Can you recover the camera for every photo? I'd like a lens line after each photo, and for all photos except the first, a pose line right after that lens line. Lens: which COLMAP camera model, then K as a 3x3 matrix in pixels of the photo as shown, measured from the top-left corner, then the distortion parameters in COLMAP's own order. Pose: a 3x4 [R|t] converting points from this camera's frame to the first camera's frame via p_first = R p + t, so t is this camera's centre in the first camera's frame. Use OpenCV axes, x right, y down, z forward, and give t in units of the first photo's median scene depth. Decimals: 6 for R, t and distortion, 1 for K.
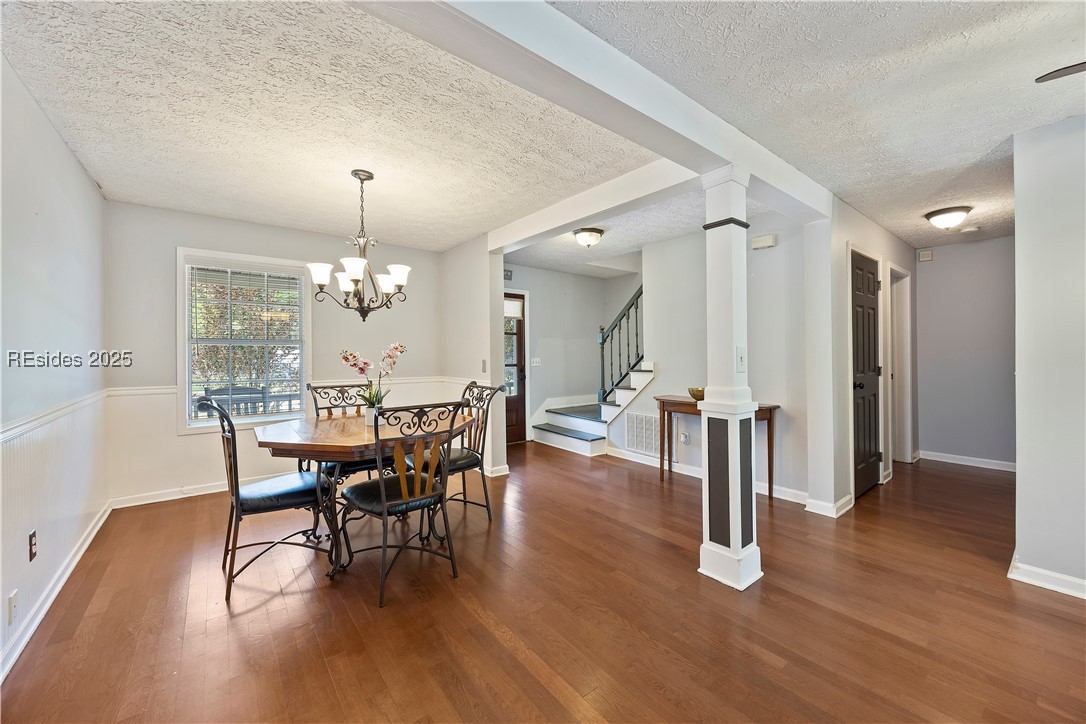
lens RADIAL K [[415.8, 0, 546.9], [0, 415.8, 352.3], [0, 0, 1]] dist [-0.000386, -0.000024]
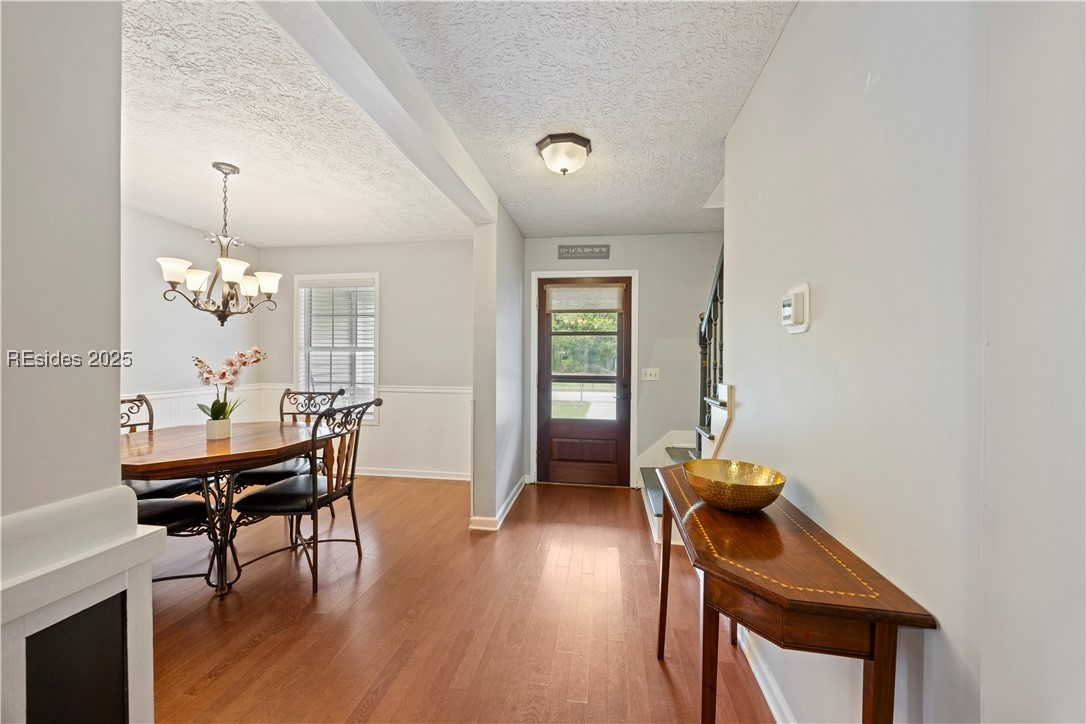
lens RADIAL K [[410.0, 0, 547.8], [0, 410.0, 363.3], [0, 0, 1]] dist [-0.000237, -0.000011]
pose [[0.684228, 0.014625, -0.729122, 0.632733], [-0.004559, 0.999865, 0.015778, -0.007662], [0.729254, -0.007472, 0.684202, 0.783325]]
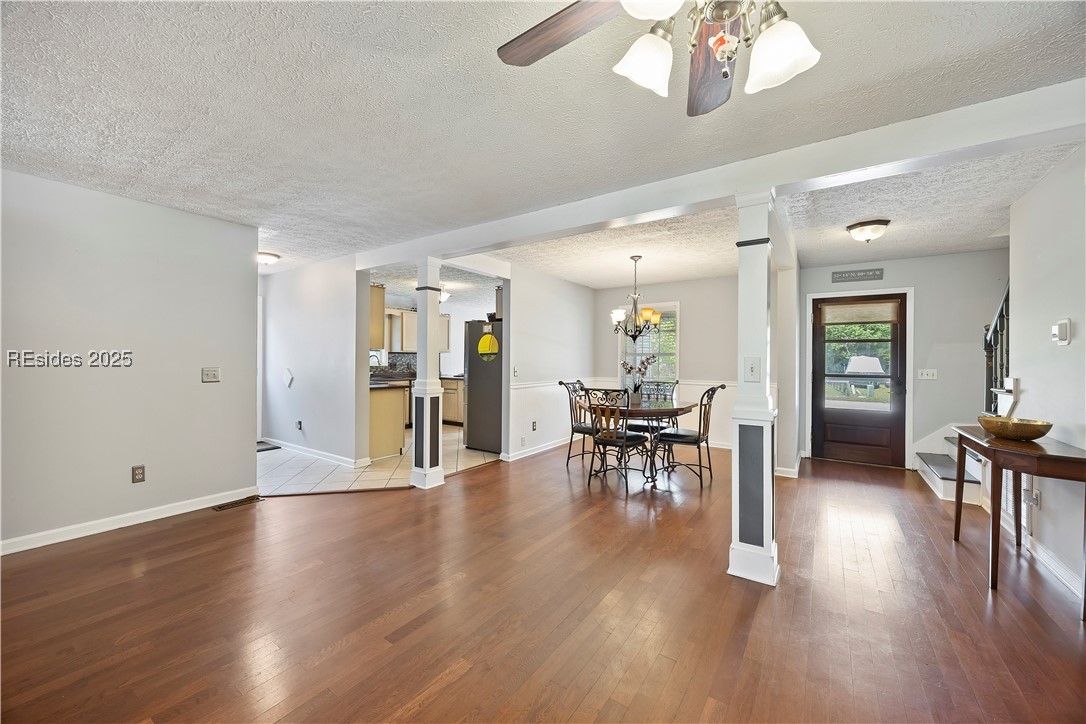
lens RADIAL K [[410.4, 0, 547.9], [0, 410.4, 361.2], [0, 0, 1]] dist [-0.003440, -0.000056]
pose [[0.295696, 0.004472, -0.955272, 0.935319], [-0.003729, 0.999987, 0.003527, -0.003150], [0.955275, 0.002519, 0.295709, 0.135146]]
